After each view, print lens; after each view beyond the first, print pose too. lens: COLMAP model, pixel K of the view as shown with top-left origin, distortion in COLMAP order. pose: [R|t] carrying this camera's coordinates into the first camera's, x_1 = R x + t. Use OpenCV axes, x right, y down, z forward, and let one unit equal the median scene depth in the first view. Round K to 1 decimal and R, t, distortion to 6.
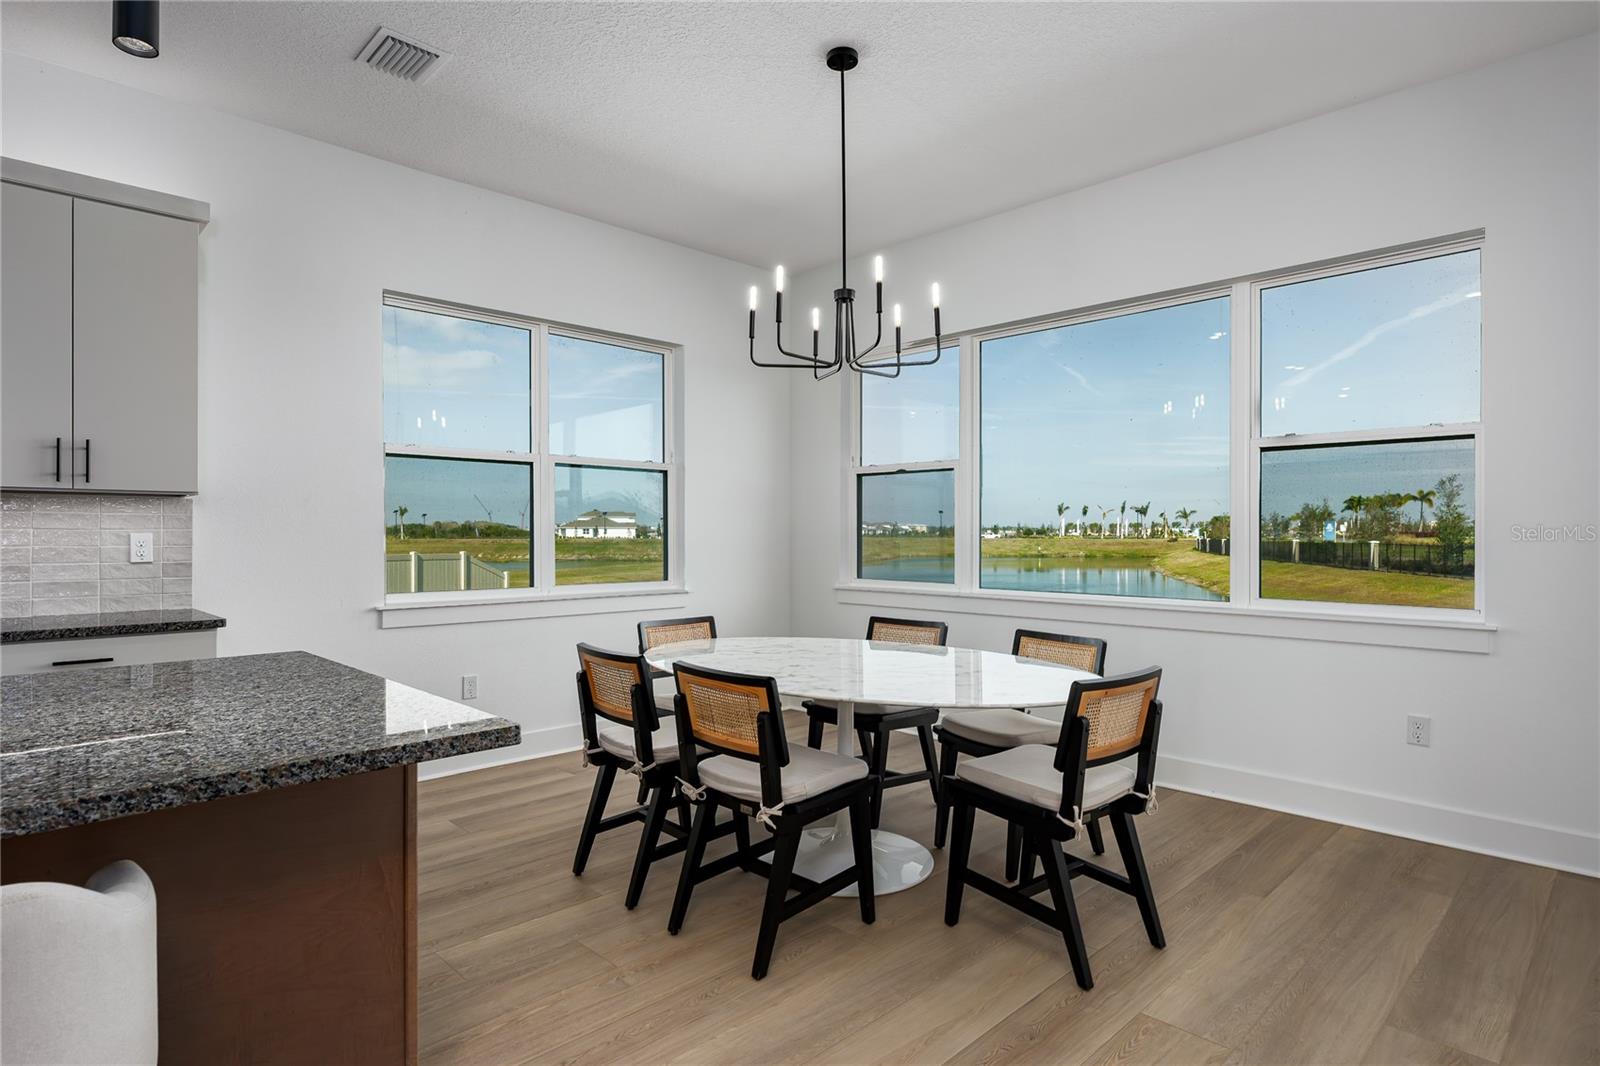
lens RADIAL K [[848.0, 0, 801.0], [0, 848.0, 539.3], [0, 0, 1]] dist [-0.001903, -0.000395]
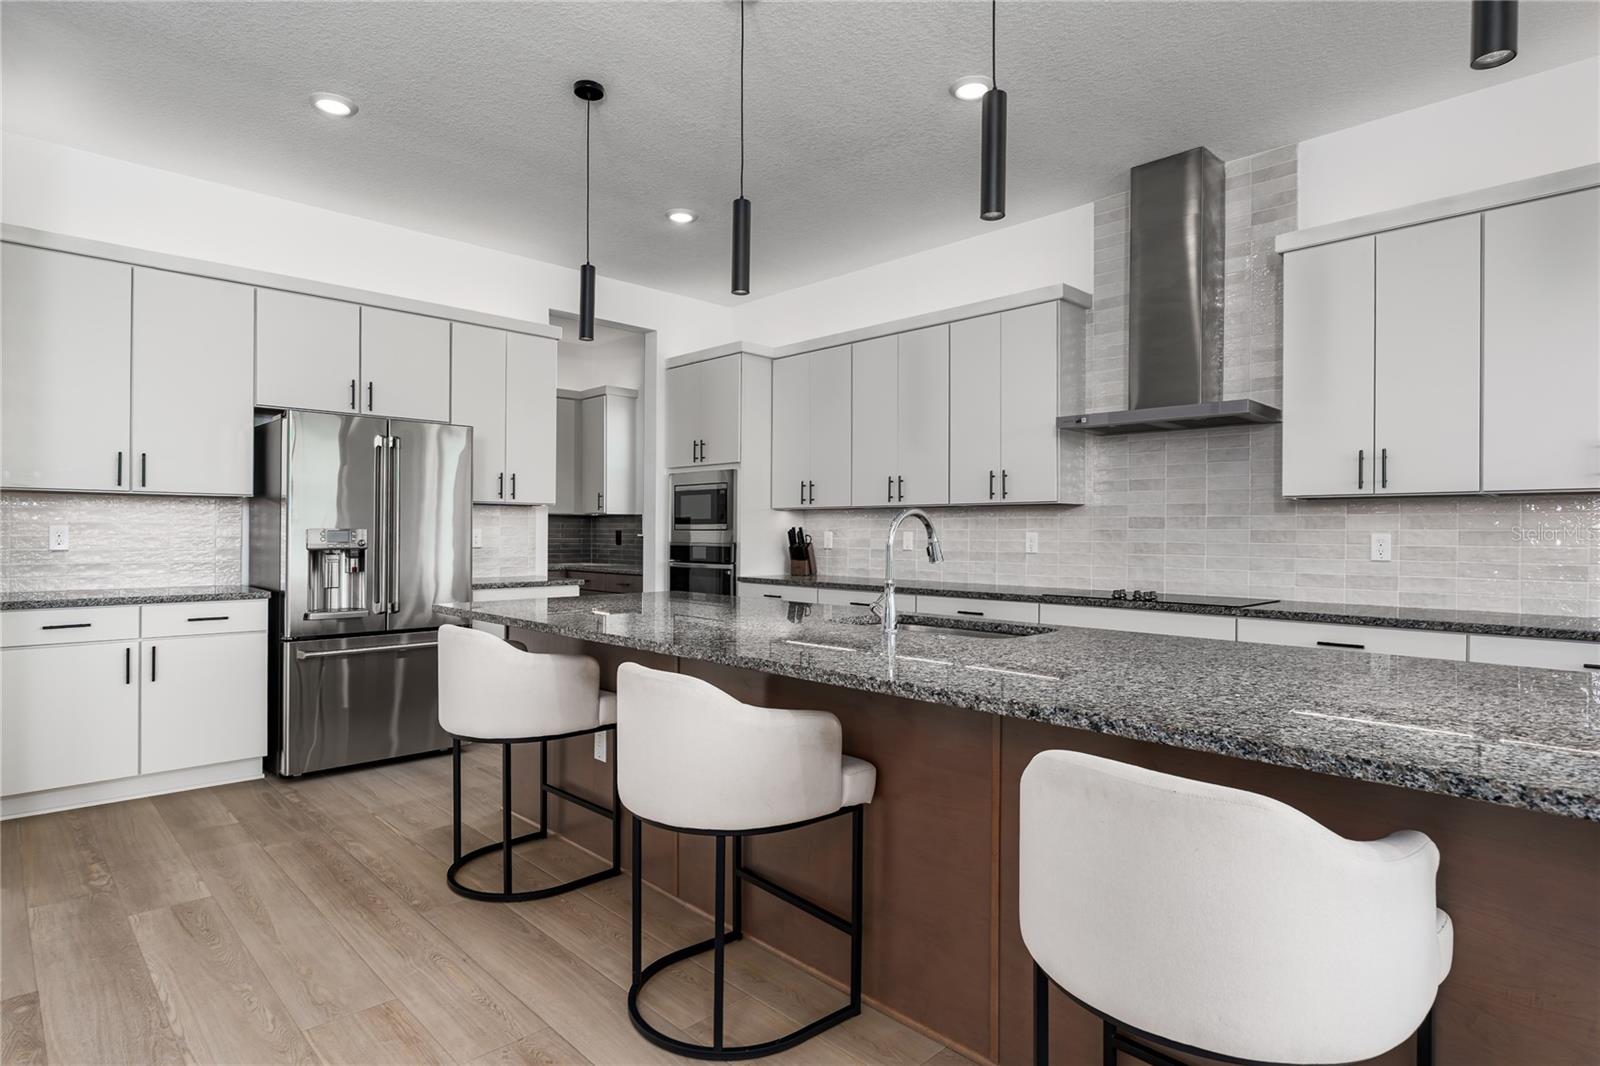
lens RADIAL K [[854.4, 0, 800.0], [0, 854.4, 533.0], [0, 0, 1]] dist [-0.007542, -0.000594]
pose [[-0.010927, 0.000725, -0.999940, 0.119205], [-0.010249, 0.999947, 0.000837, 0.000651], [0.999888, 0.010257, -0.010919, 0.083065]]
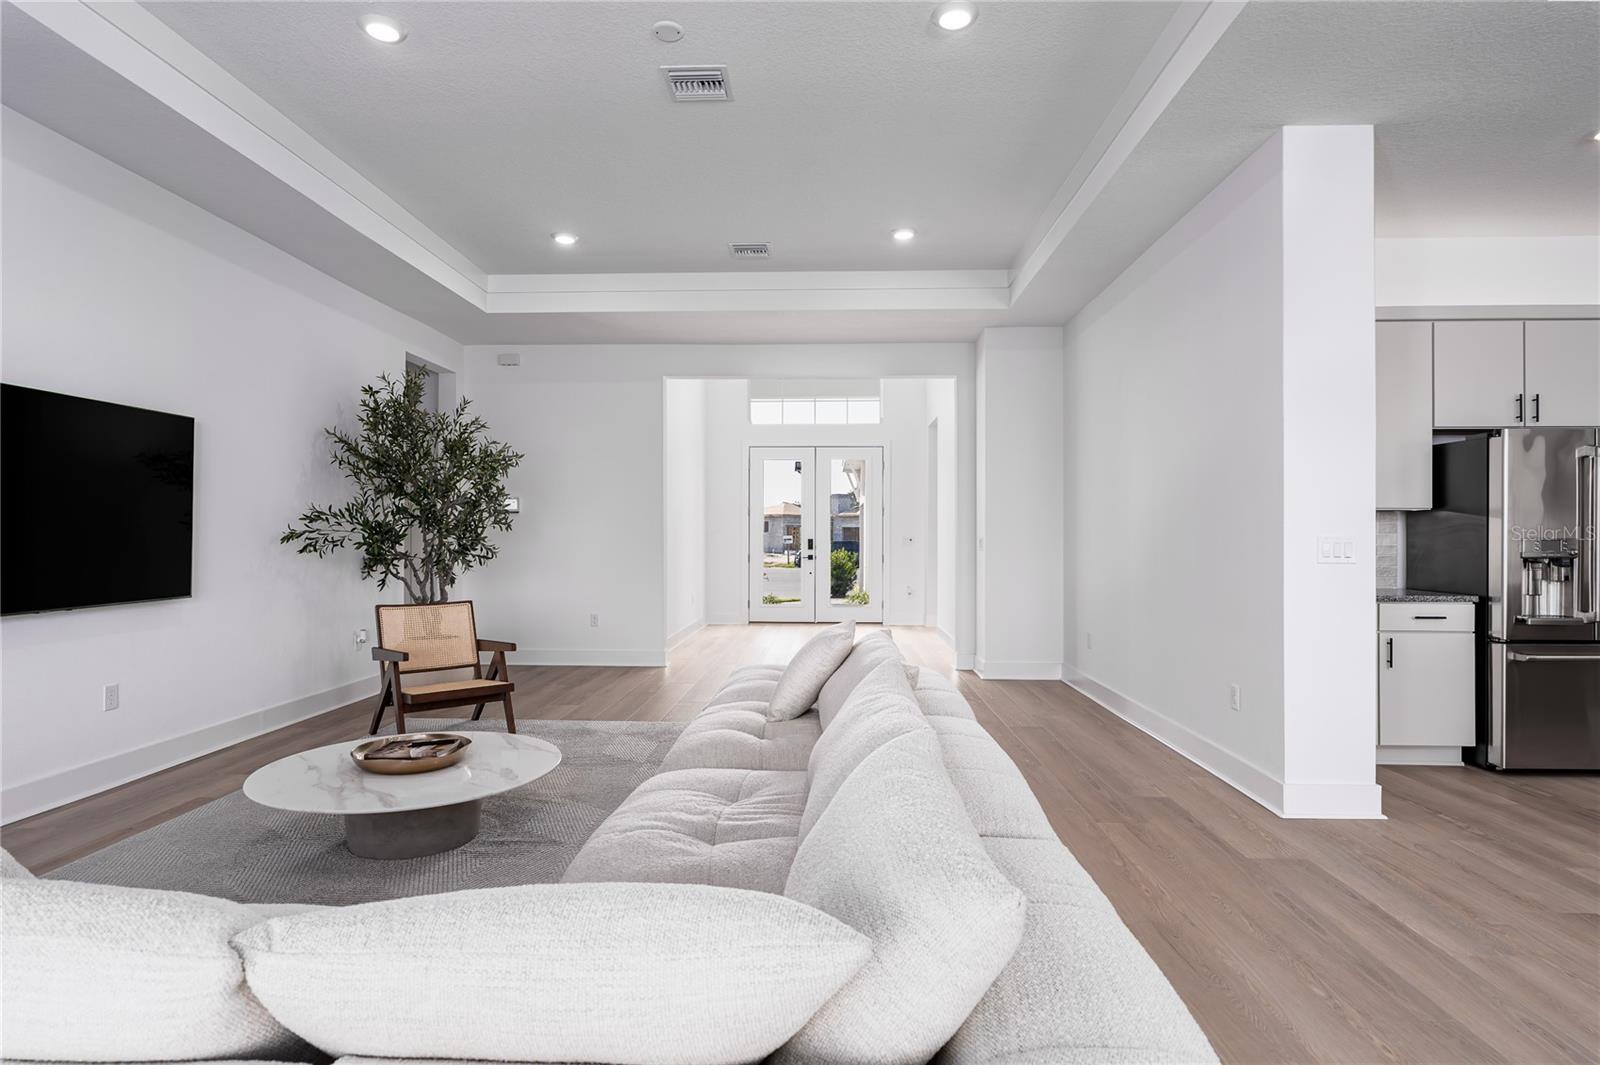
lens RADIAL K [[854.4, 0, 800.0], [0, 854.4, 532.5], [0, 0, 1]] dist [-0.007542, -0.000594]
pose [[-0.741011, -0.004851, -0.671475, 0.638780], [-0.005410, 0.999985, -0.001254, 0.000698], [0.671471, 0.002703, -0.741026, -0.470355]]
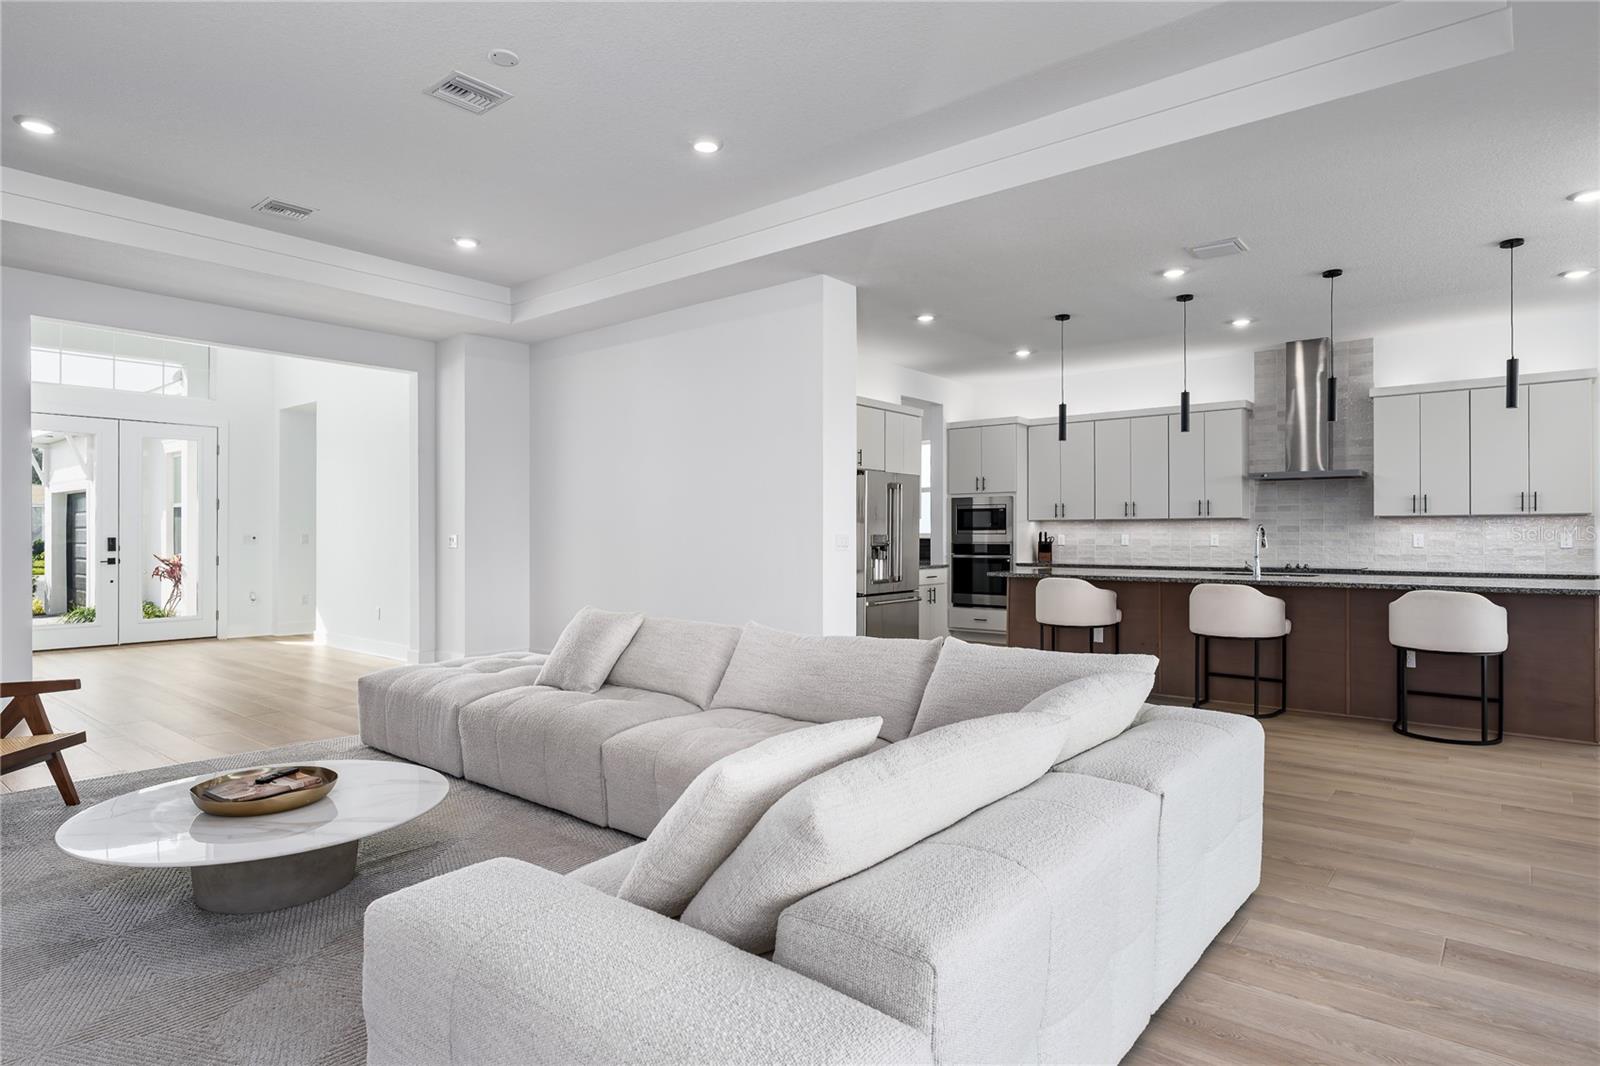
lens RADIAL K [[886.7, 0, 800.0], [0, 886.7, 533.0], [0, 0, 1]] dist [-0.001422, 0.000177]
pose [[0.094533, -0.002512, -0.995519, 1.387798], [-0.004399, 0.999986, -0.002941, 0.007114], [0.995512, 0.004657, 0.094520, -1.230156]]
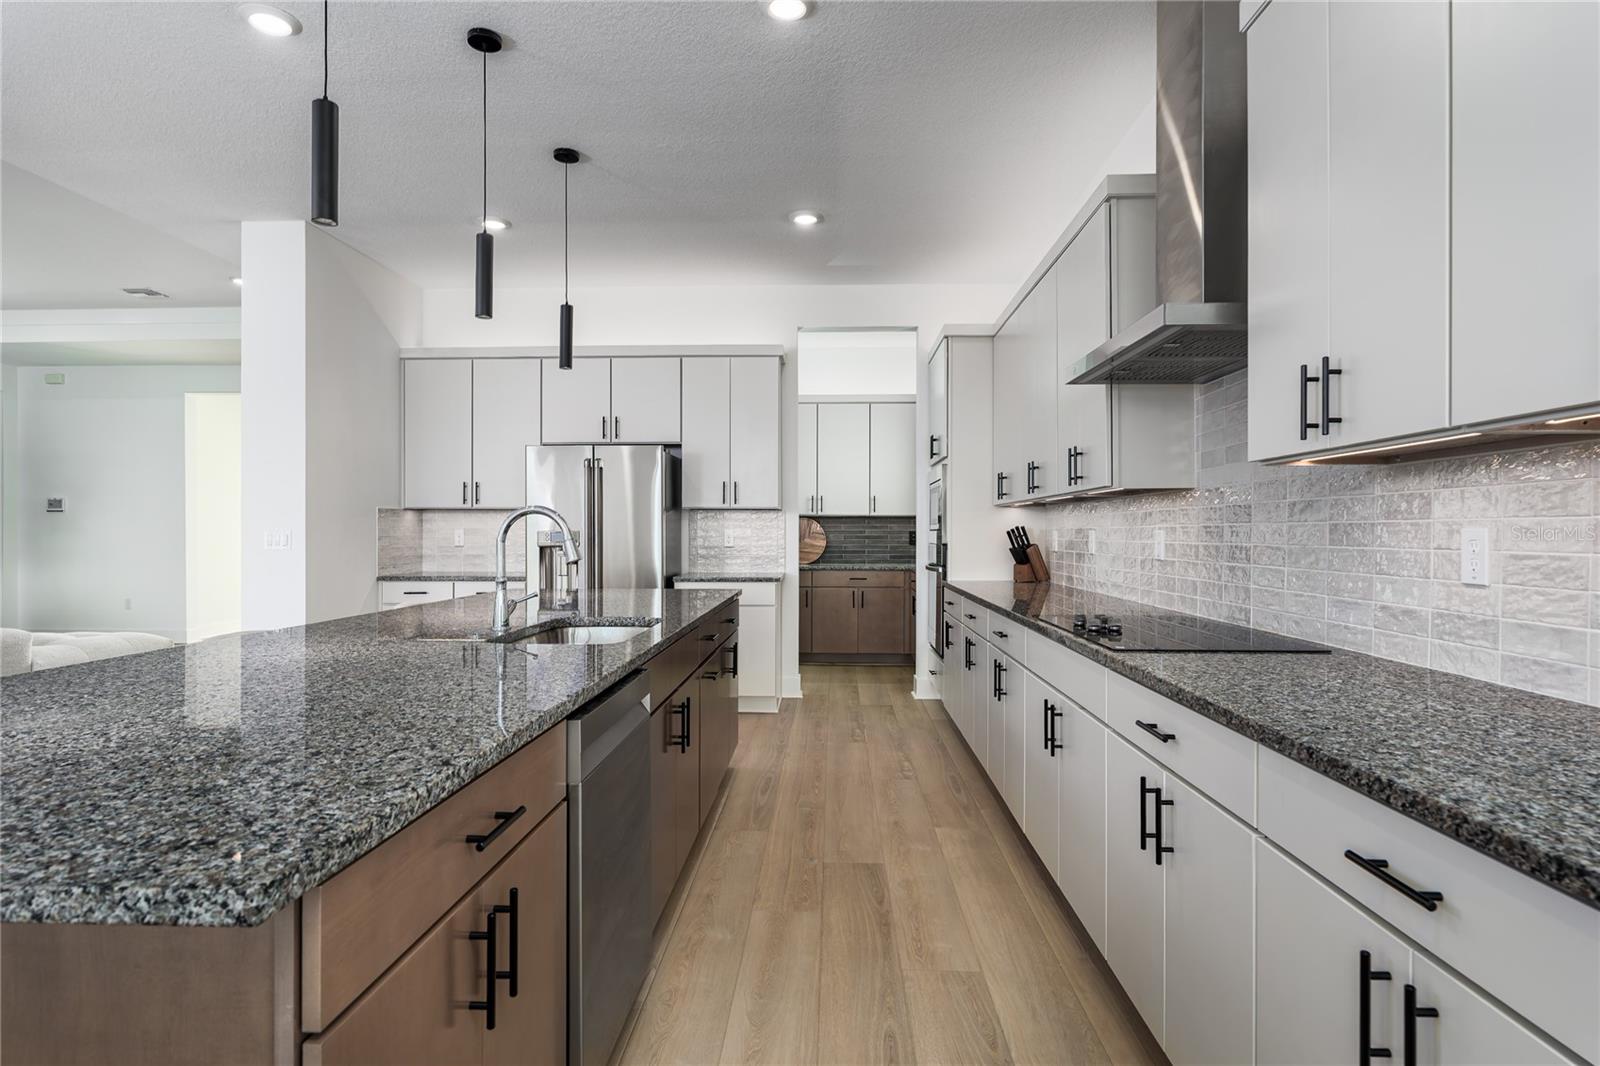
lens RADIAL K [[854.4, 0, 800.0], [0, 854.4, 533.0], [0, 0, 1]] dist [-0.007542, -0.000594]
pose [[-0.734441, 0.000371, -0.678672, -0.405661], [-0.003455, 0.999985, 0.004285, -0.003358], [0.678664, 0.005492, -0.734429, 1.066178]]
